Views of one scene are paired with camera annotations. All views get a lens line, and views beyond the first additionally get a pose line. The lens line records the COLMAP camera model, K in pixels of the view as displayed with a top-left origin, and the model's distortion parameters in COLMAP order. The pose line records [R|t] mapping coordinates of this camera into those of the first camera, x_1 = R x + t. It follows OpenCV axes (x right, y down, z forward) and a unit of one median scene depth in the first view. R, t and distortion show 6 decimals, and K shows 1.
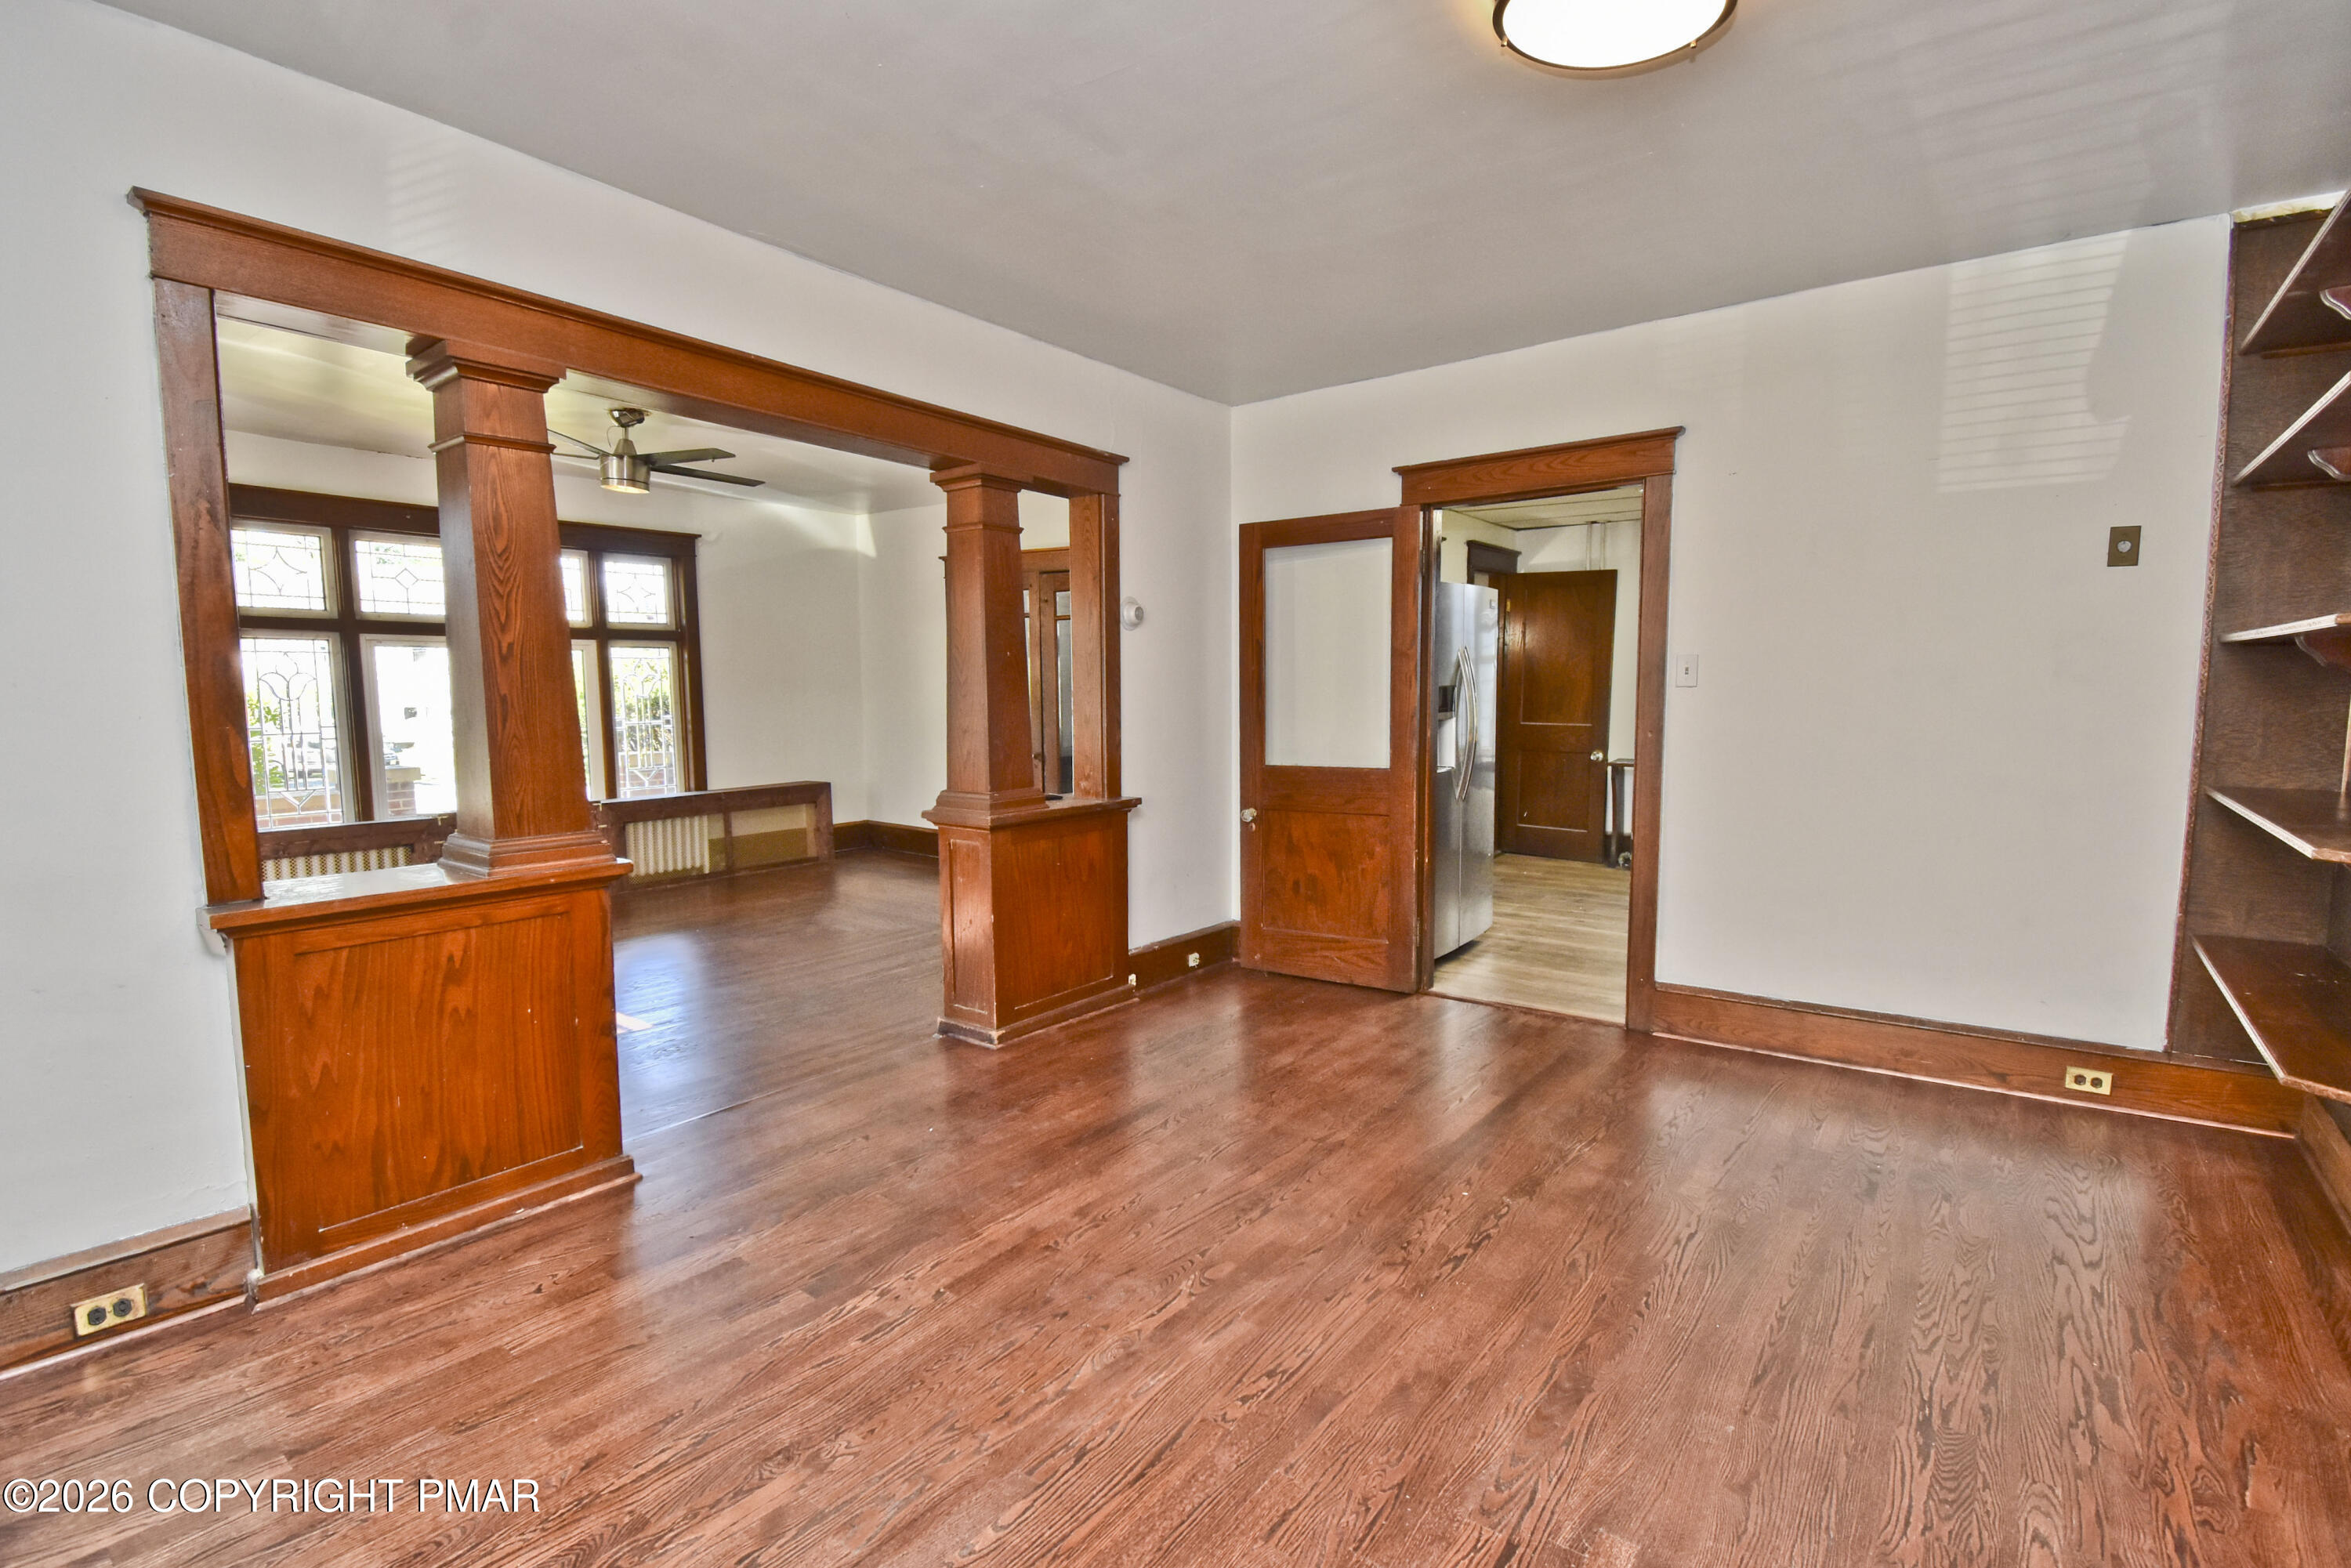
lens RADIAL K [[1073.7, 0, 1160.1], [0, 1073.7, 793.4], [0, 0, 1]] dist [0.009296, -0.017722]
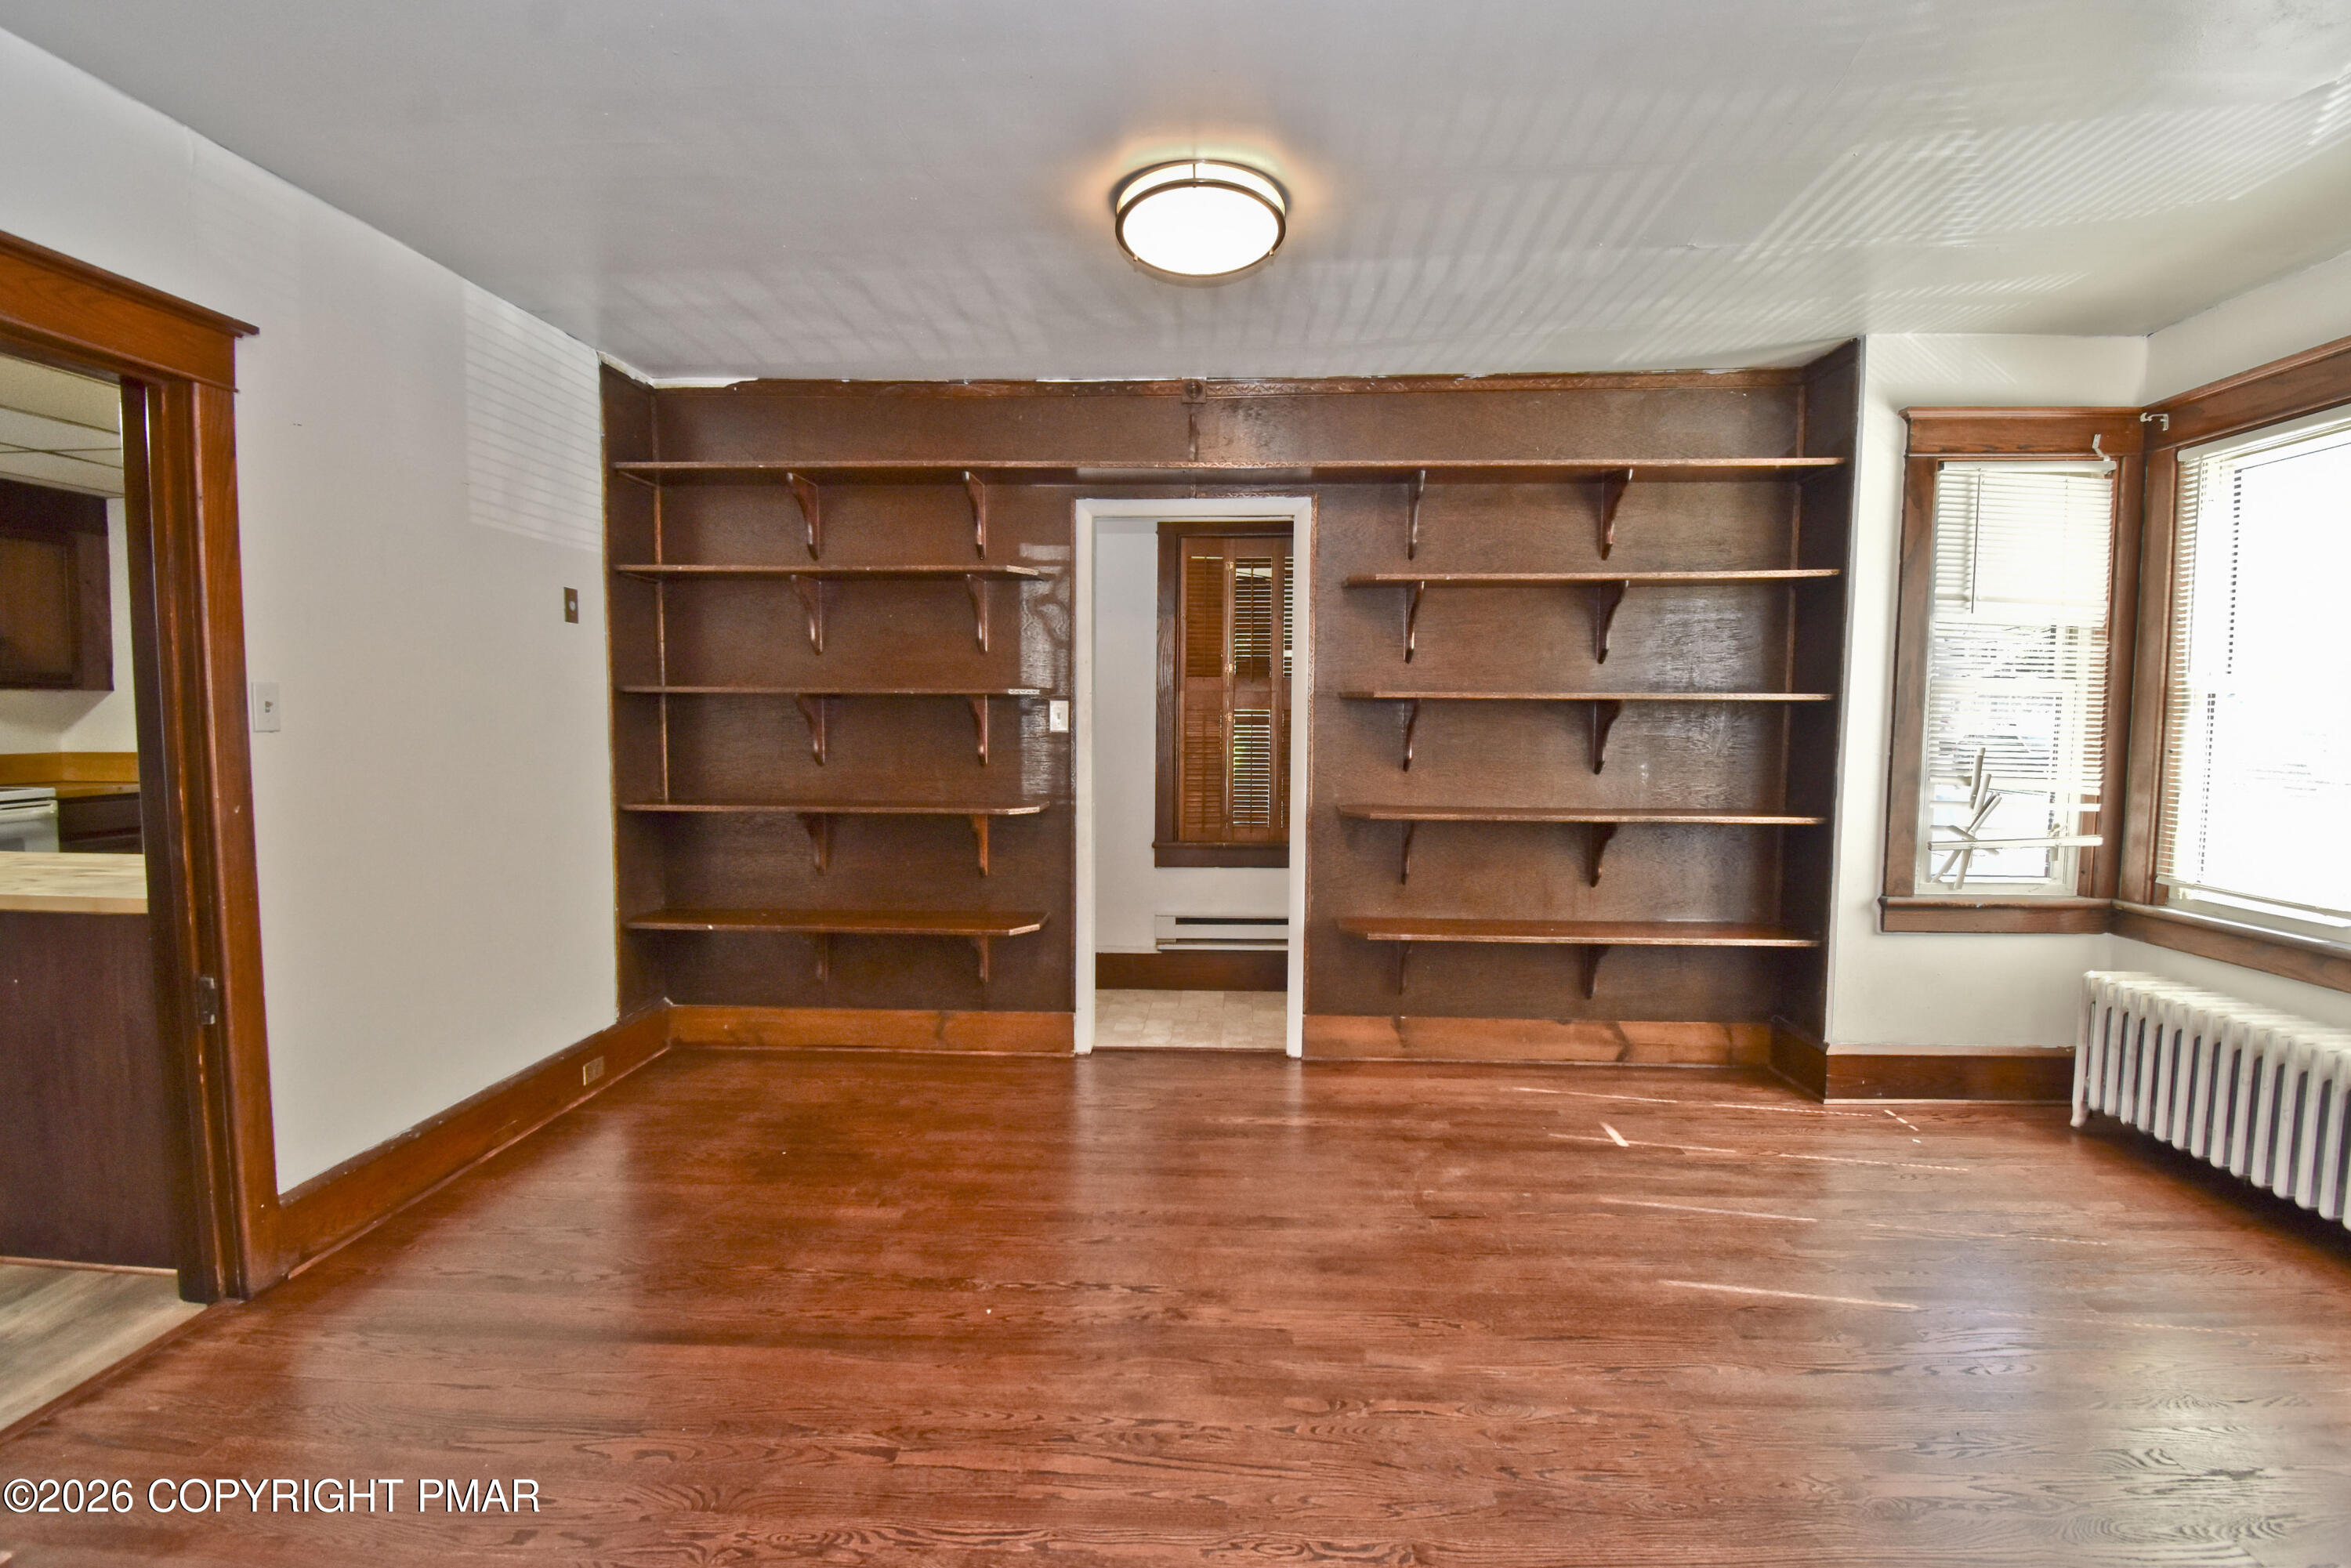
lens RADIAL K [[1073.7, 0, 1163.5], [0, 1073.7, 791.8], [0, 0, 1]] dist [0.009296, -0.017722]
pose [[-0.552828, -0.057387, 0.831317, -0.597688], [0.082454, 0.988963, 0.123101, -0.169598], [-0.829206, 0.136599, -0.541994, 1.560106]]
